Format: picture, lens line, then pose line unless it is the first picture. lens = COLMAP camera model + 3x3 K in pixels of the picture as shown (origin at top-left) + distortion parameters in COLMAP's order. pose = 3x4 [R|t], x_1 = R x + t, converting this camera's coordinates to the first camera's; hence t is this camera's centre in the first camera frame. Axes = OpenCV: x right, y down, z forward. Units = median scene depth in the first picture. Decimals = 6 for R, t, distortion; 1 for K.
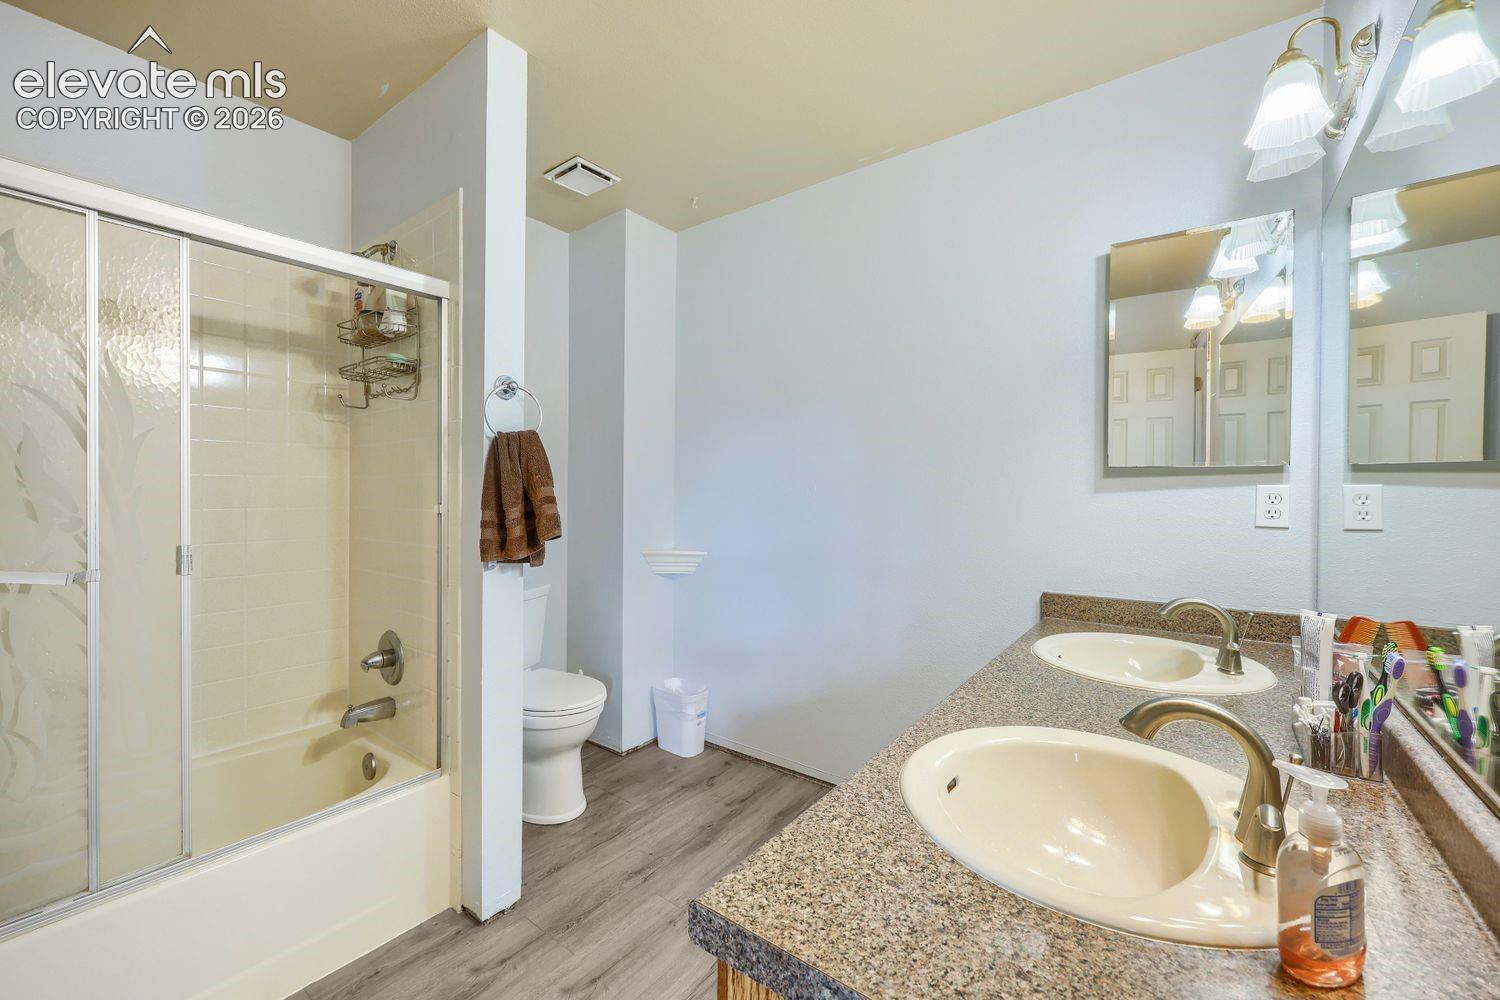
lens RADIAL K [[599.4, 0, 747.4], [0, 599.4, 495.6], [0, 0, 1]] dist [-0.001283, -0.000367]
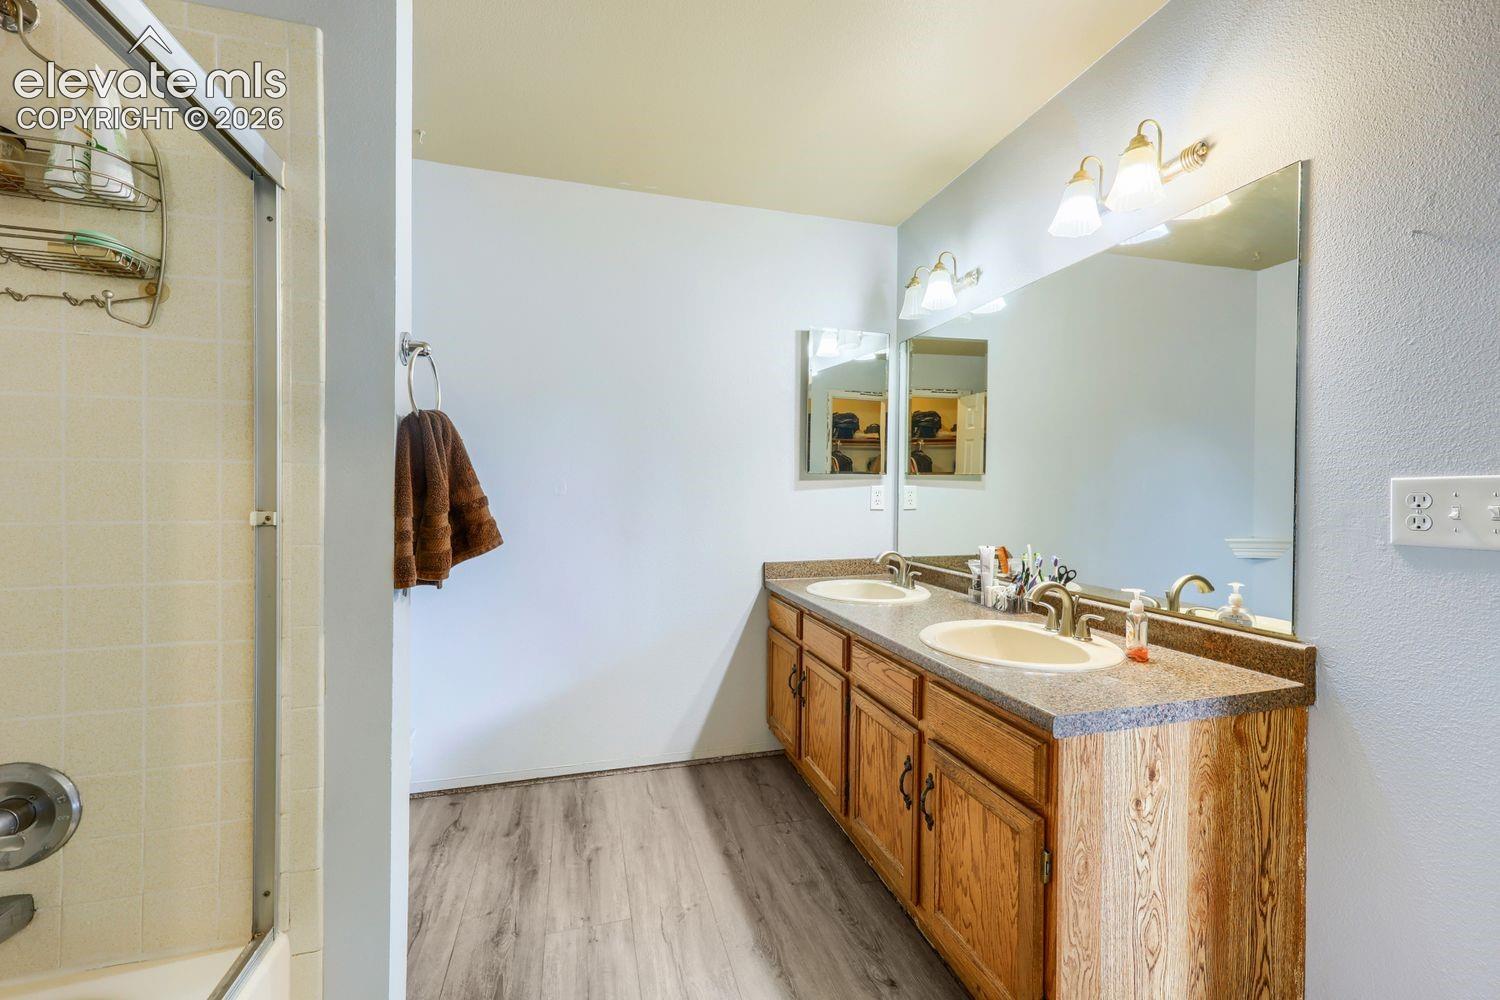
lens RADIAL K [[599.4, 0, 747.4], [0, 599.4, 495.6], [0, 0, 1]] dist [-0.001283, -0.000367]
pose [[0.595392, -0.008245, 0.803393, -0.700819], [0.002075, 0.999960, 0.008724, -0.004509], [-0.803433, -0.003527, 0.595385, 0.222693]]
